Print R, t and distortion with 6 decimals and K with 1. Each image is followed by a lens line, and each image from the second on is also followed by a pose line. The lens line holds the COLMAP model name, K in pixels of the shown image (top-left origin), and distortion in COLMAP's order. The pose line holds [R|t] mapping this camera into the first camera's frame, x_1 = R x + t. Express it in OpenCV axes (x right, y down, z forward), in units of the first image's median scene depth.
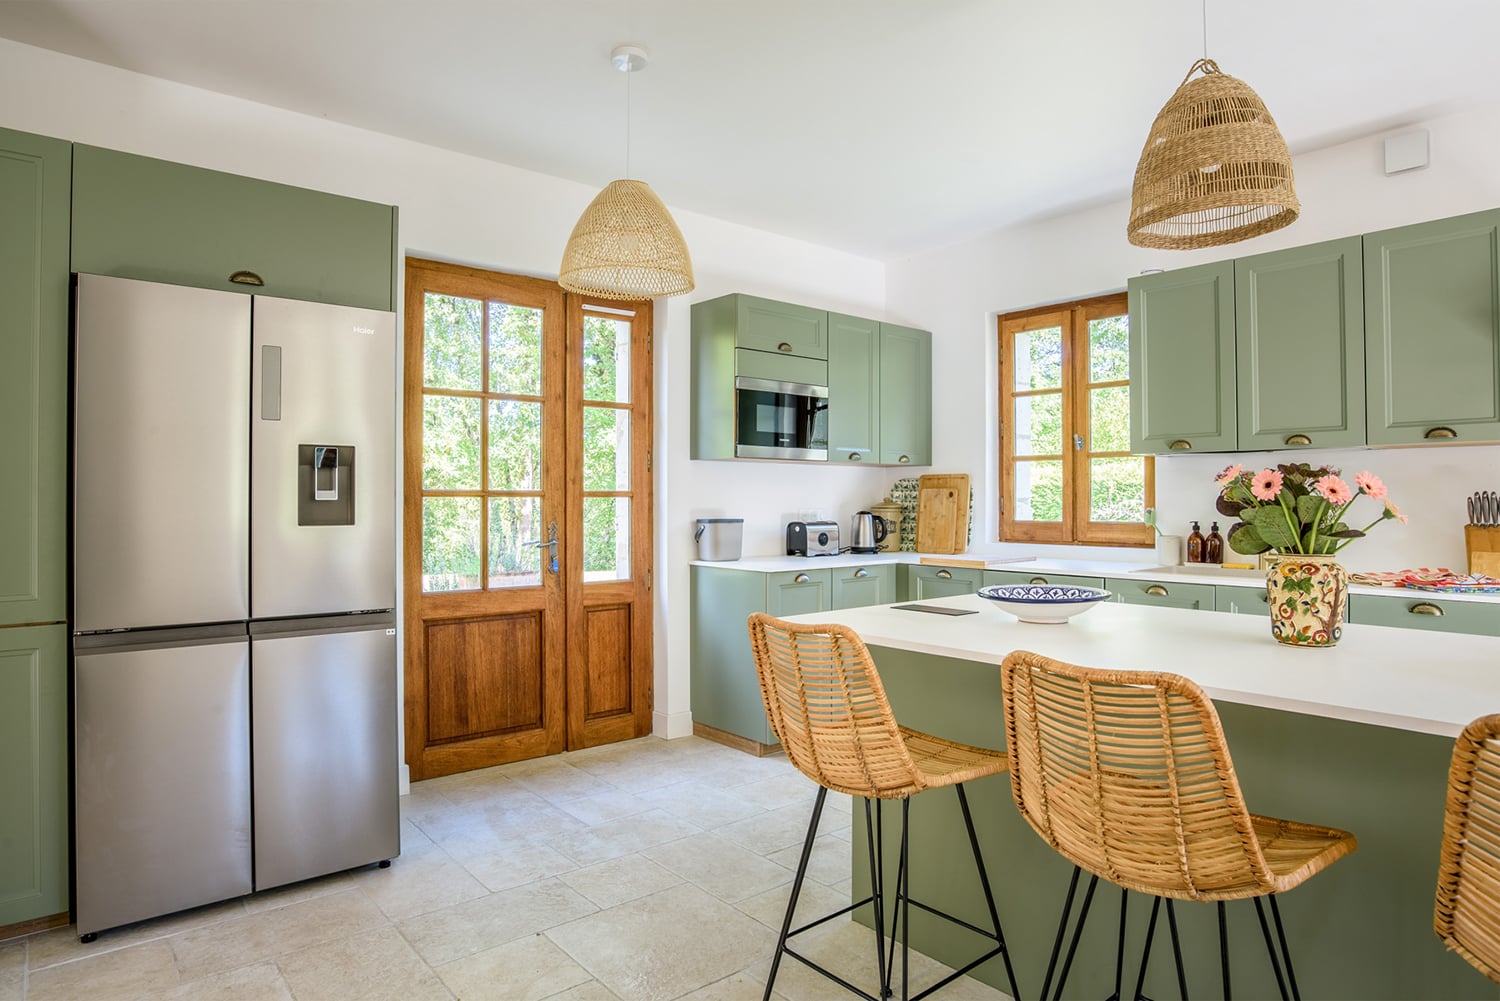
lens RADIAL K [[872.1, 0, 775.2], [0, 872.1, 493.4], [0, 0, 1]] dist [-0.063105, 0.029940]
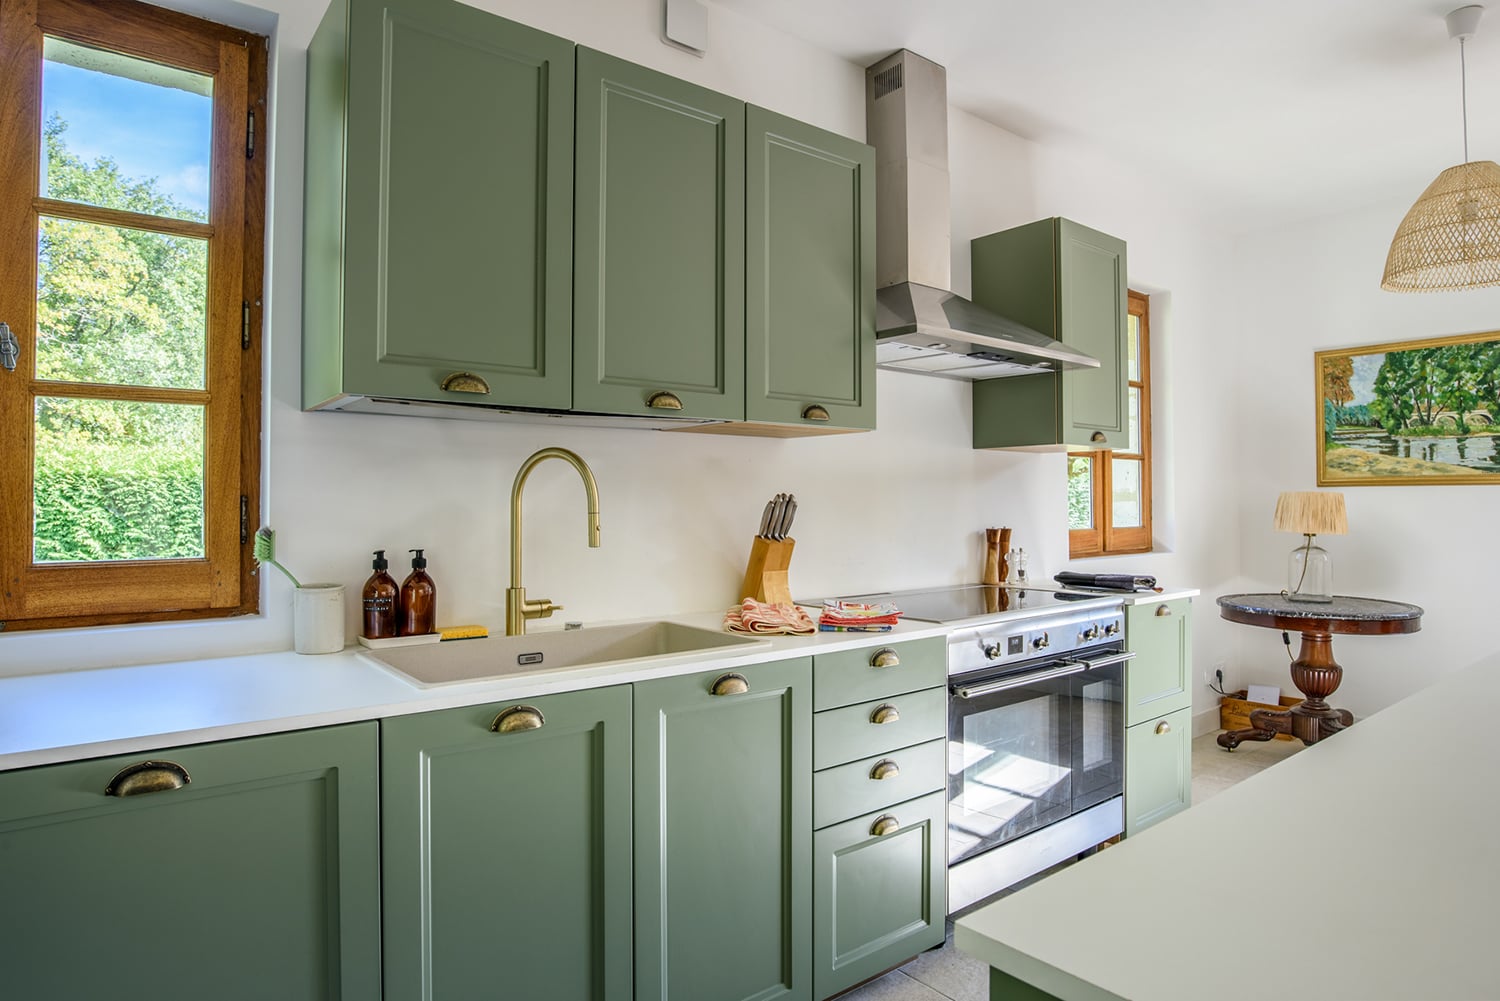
lens RADIAL K [[872.1, 0, 775.2], [0, 872.1, 493.4], [0, 0, 1]] dist [-0.063105, 0.029940]
pose [[0.061696, 0.013039, 0.998010, 0.020840], [-0.004183, 0.999909, -0.012805, 0.005195], [-0.998086, -0.003385, 0.061745, 0.680701]]
